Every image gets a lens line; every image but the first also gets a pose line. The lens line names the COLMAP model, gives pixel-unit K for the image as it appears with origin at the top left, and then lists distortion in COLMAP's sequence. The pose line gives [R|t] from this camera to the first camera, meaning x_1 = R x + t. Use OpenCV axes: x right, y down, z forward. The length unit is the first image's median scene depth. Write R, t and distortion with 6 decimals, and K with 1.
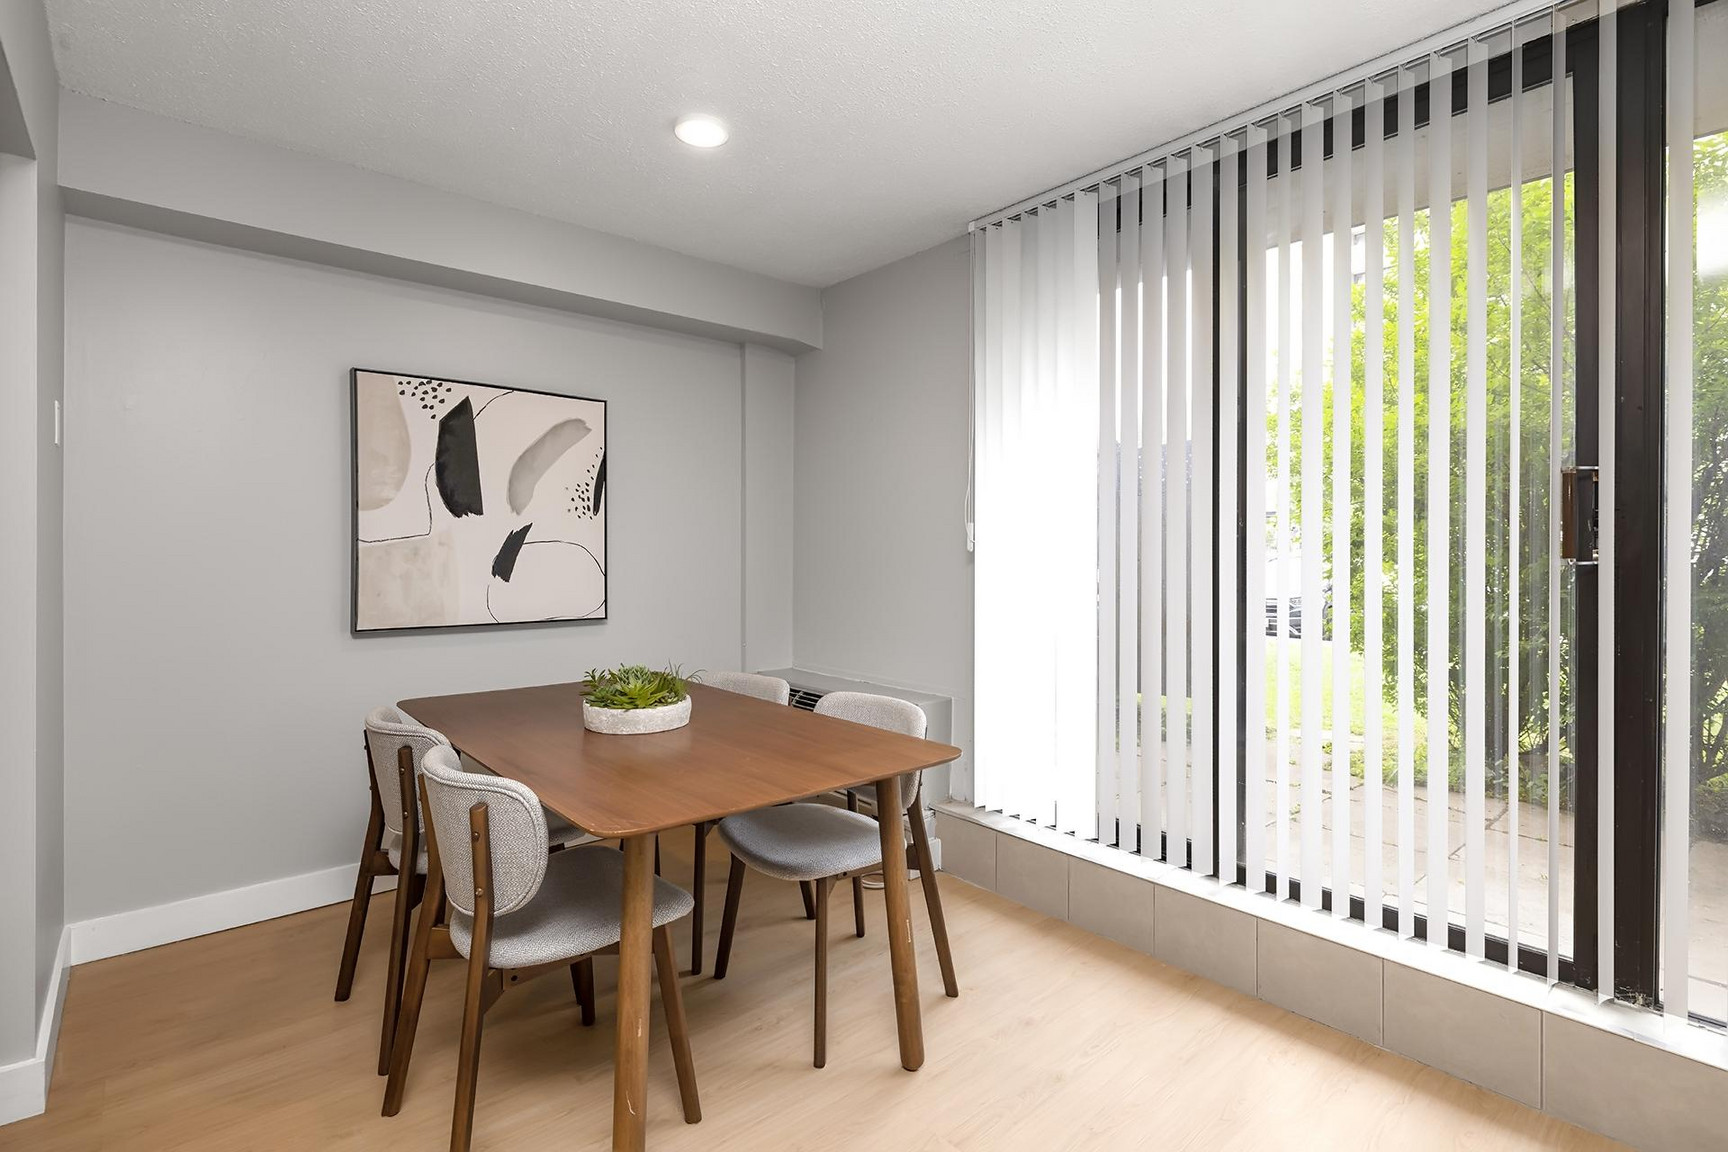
lens RADIAL K [[785.3, 0, 864.0], [0, 785.3, 576.0], [0, 0, 1]] dist [-0.003150, -0.000669]
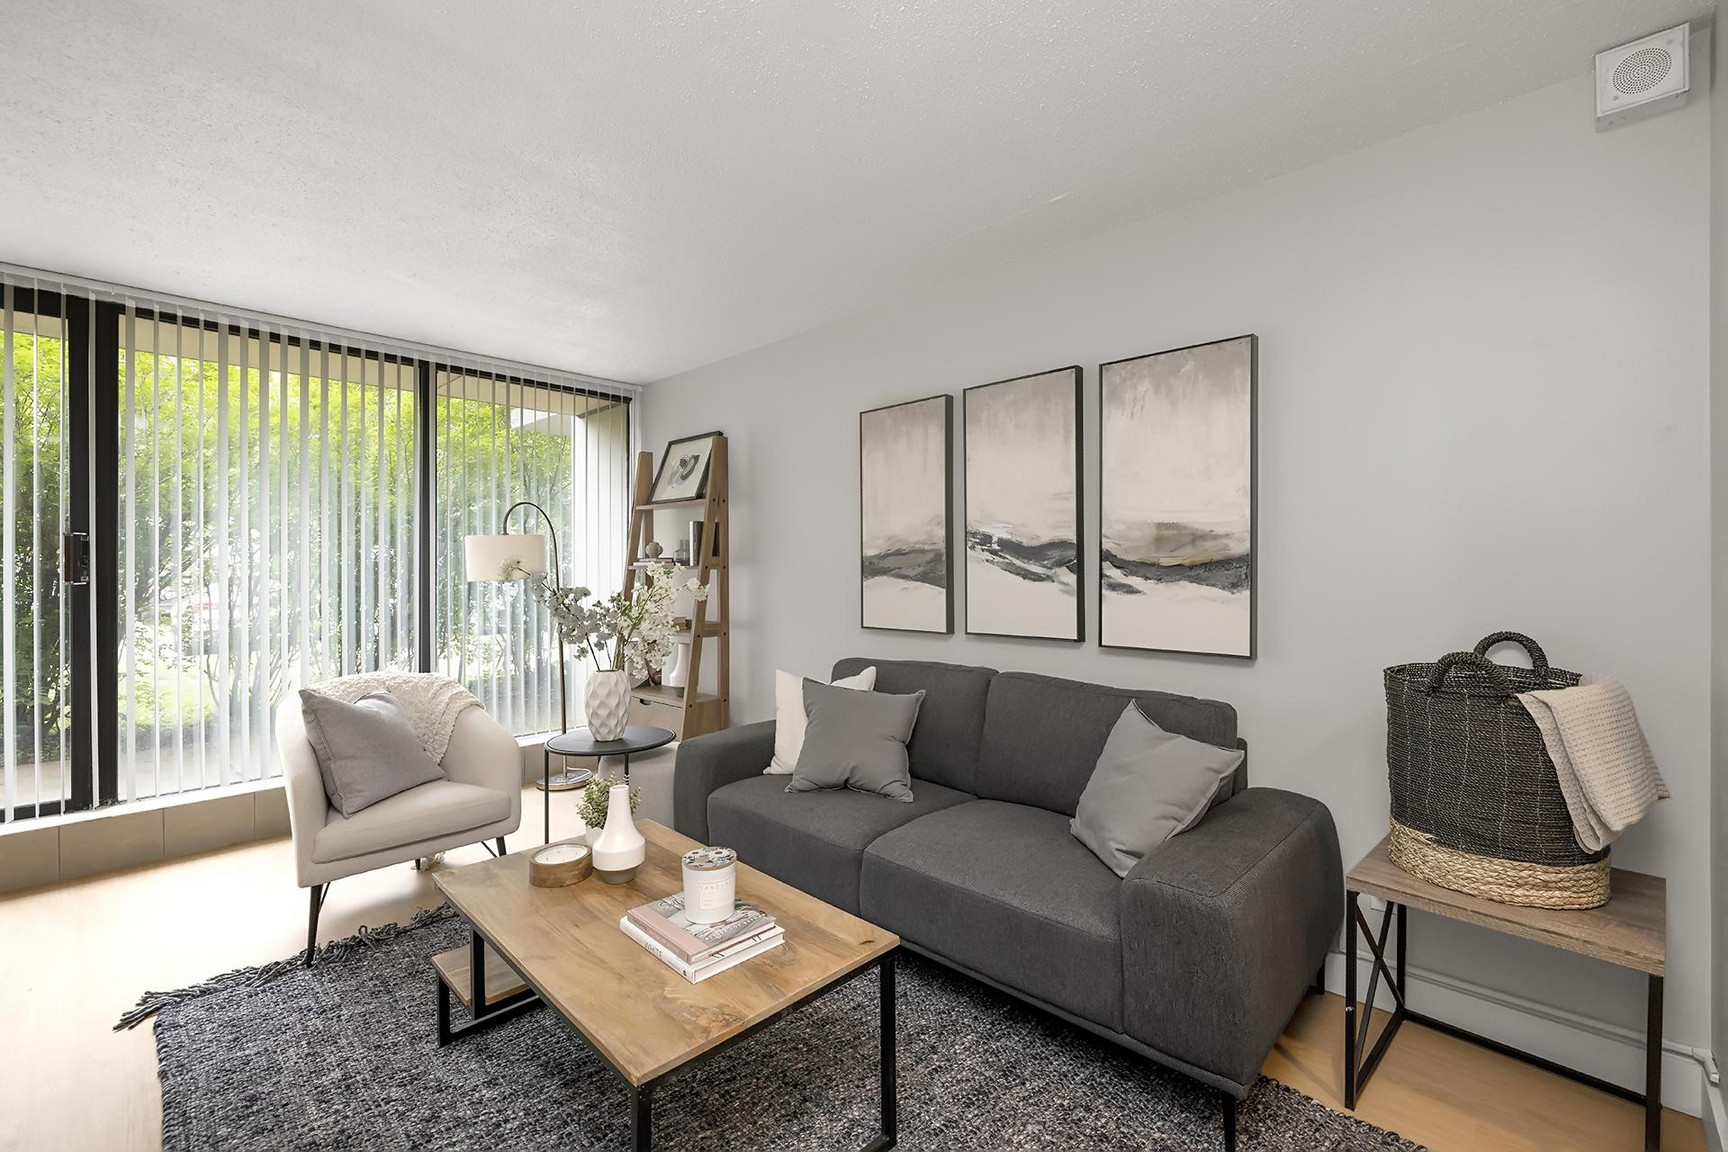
lens RADIAL K [[735.6, 0, 869.2], [0, 735.6, 569.8], [0, 0, 1]] dist [-0.001950, 0.000120]
pose [[-0.114044, -0.000443, 0.993476, -1.002000], [0.010336, 0.999945, 0.001632, -0.031615], [-0.993422, 0.010455, -0.114033, -0.655791]]
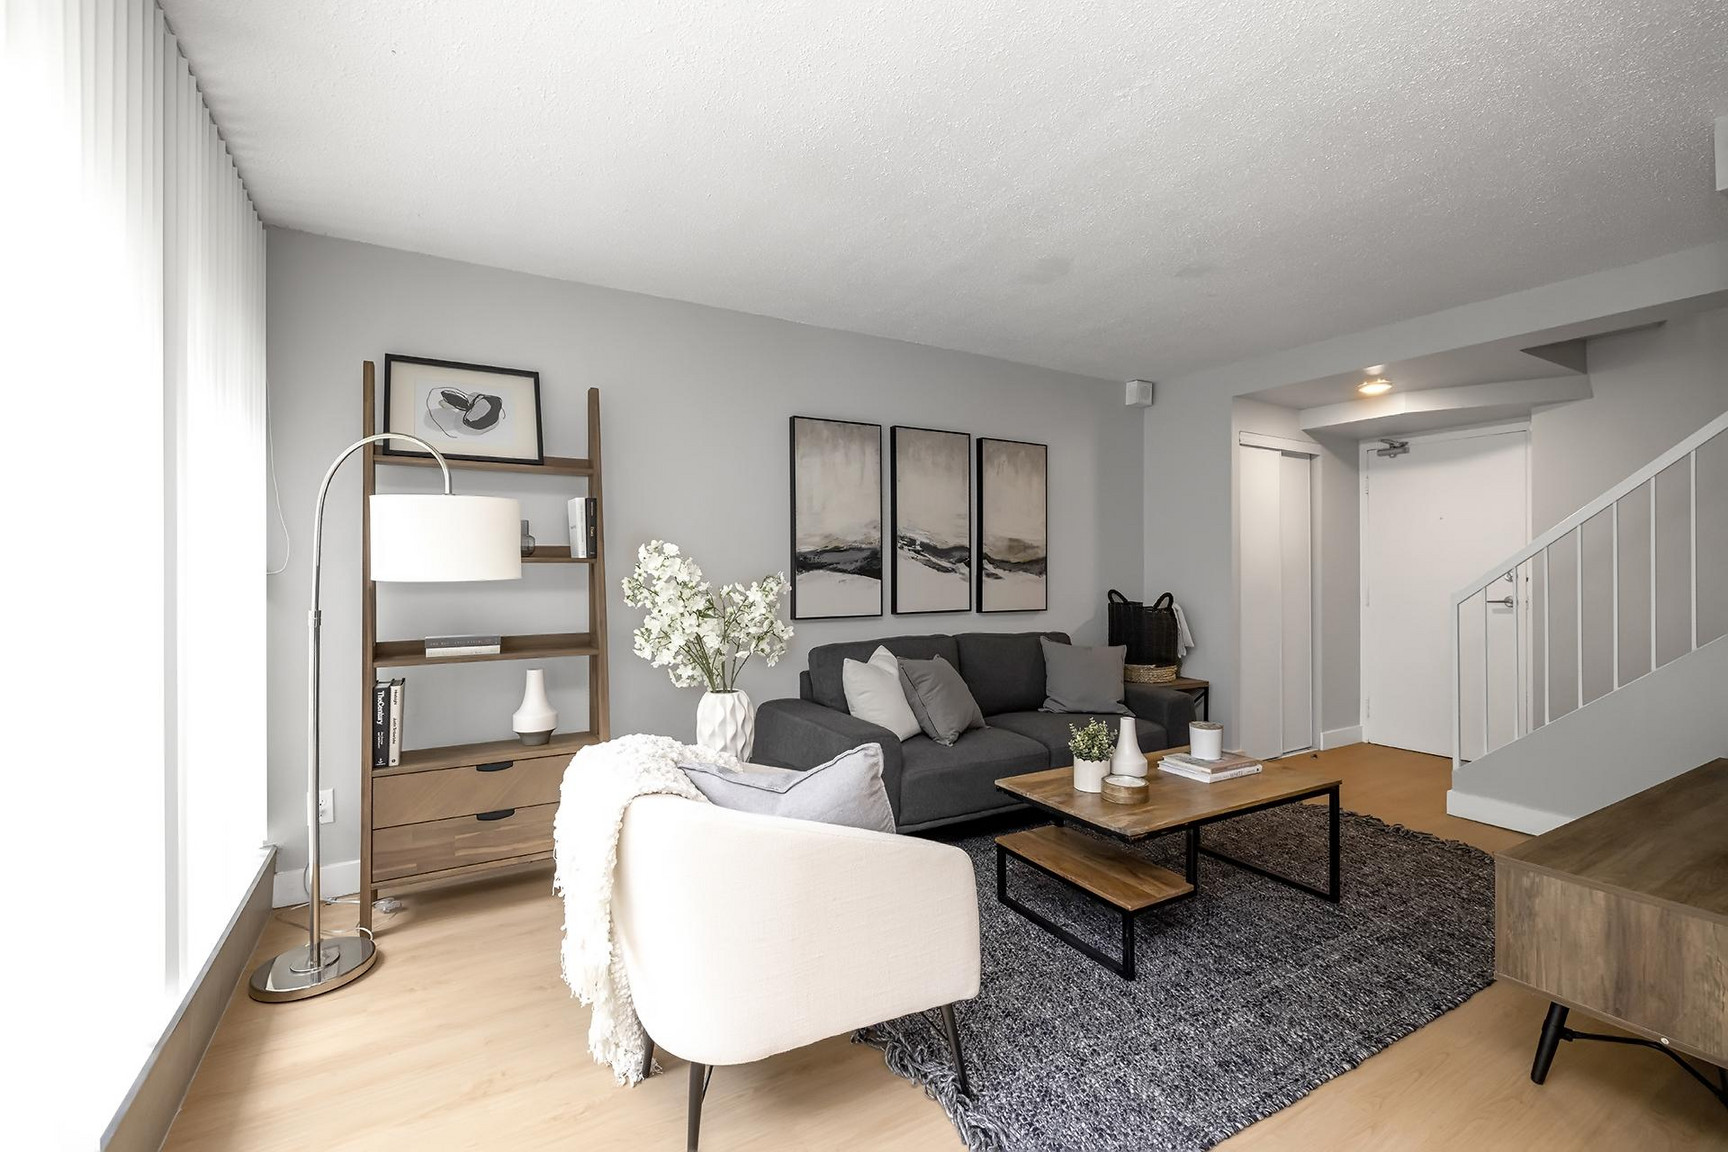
lens RADIAL K [[735.6, 0, 869.2], [0, 735.6, 569.8], [0, 0, 1]] dist [-0.001950, 0.000120]
pose [[-0.985515, 0.005636, 0.169492, 0.338977], [0.006728, 0.999960, 0.005867, -0.024961], [-0.169452, 0.006923, -0.985514, 1.083546]]
